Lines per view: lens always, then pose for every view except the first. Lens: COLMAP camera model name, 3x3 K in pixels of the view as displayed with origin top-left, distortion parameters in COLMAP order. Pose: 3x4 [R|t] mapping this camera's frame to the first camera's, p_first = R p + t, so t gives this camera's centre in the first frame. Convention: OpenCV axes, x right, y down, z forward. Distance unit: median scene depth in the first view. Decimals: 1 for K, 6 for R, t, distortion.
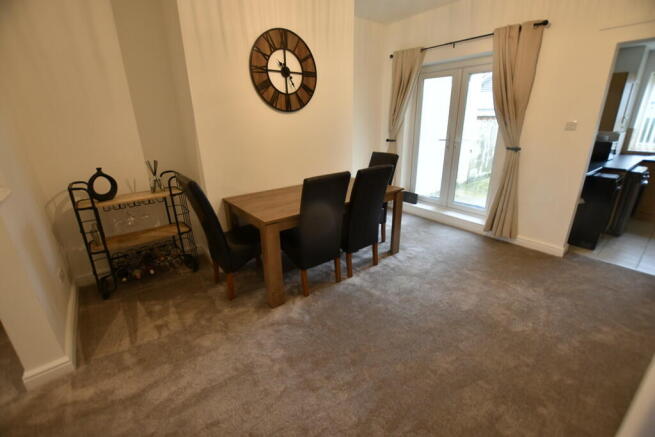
lens RADIAL K [[288.9, 0, 330.3], [0, 288.9, 218.6], [0, 0, 1]] dist [-0.018117, -0.000263]
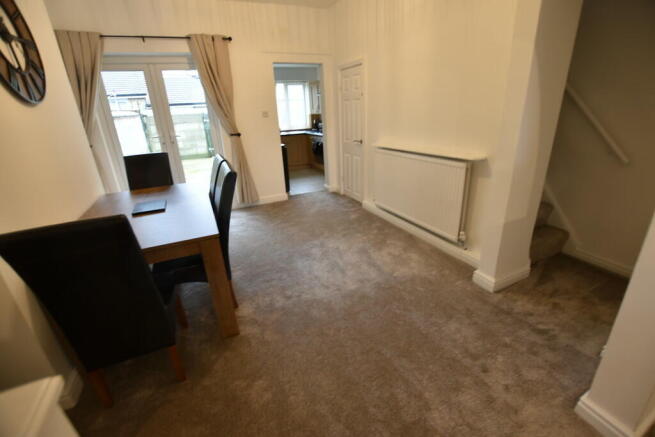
lens RADIAL K [[288.9, 0, 330.3], [0, 288.9, 218.6], [0, 0, 1]] dist [-0.018117, -0.000263]
pose [[0.240848, -0.344385, 0.907409, -0.607383], [0.358218, 0.900463, 0.246669, -0.078049], [-0.902038, 0.265641, 0.340240, 0.306175]]
